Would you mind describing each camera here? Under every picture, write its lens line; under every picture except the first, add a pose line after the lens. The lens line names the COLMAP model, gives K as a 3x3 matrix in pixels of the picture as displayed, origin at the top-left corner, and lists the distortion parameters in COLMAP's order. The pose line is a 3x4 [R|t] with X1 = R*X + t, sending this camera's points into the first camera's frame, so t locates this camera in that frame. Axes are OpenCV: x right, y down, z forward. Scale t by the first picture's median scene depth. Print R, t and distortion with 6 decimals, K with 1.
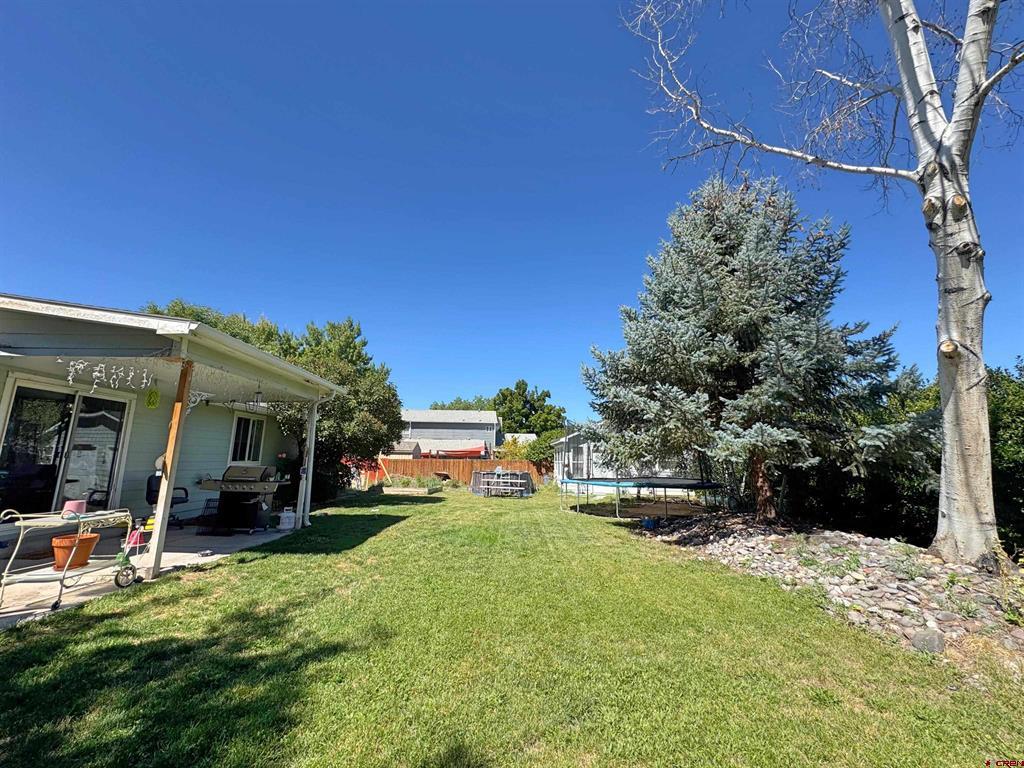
lens RADIAL K [[409.1, 0, 510.5], [0, 409.1, 382.1], [0, 0, 1]] dist [-0.005060, 0.000916]
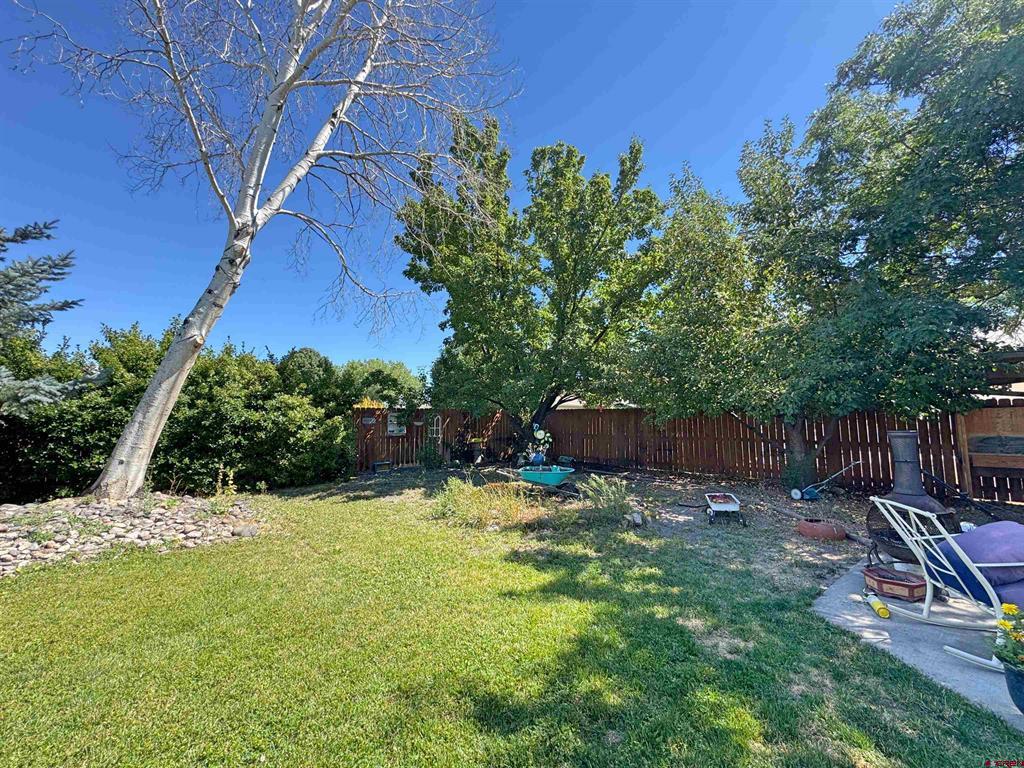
lens RADIAL K [[409.1, 0, 510.4], [0, 409.1, 383.0], [0, 0, 1]] dist [-0.005060, 0.000916]
pose [[-0.664019, 0.052829, 0.745847, -0.361590], [-0.156400, 0.965622, -0.207638, 0.095989], [-0.731175, -0.254526, -0.632929, 0.557413]]
